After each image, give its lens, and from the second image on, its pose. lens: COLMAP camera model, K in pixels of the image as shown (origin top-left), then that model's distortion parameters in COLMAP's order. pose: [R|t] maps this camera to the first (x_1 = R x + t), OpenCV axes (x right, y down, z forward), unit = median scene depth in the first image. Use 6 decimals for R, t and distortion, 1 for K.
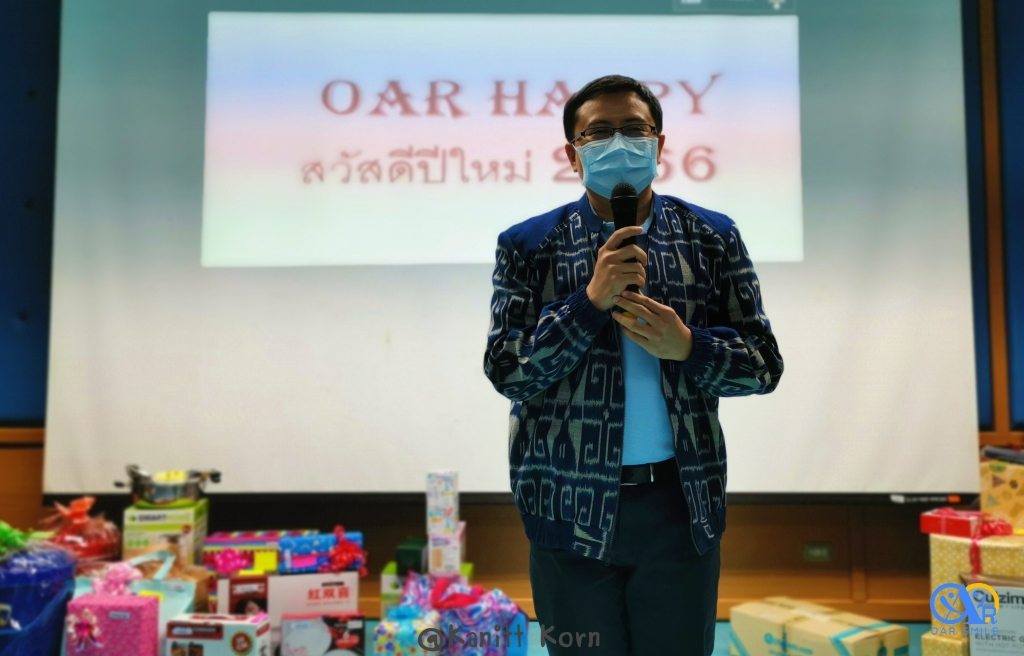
lens RADIAL K [[1001.2, 0, 515.9], [0, 1001.2, 299.6], [0, 0, 1]] dist [0.035014, 0.000000]
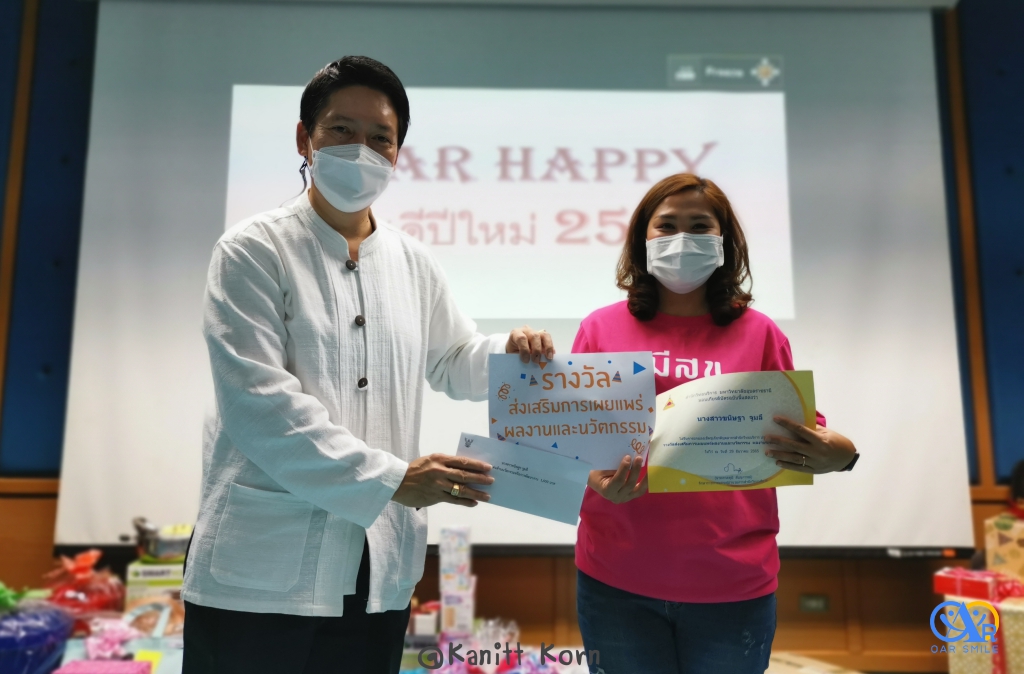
lens RADIAL K [[798.3, 0, 509.0], [0, 798.3, 309.6], [0, 0, 1]] dist [0.024363, -0.006403]
pose [[0.999945, 0.005445, 0.008969, -0.020659], [-0.004822, 0.997669, -0.068075, 0.009446], [-0.009318, 0.068028, 0.997640, 0.177246]]
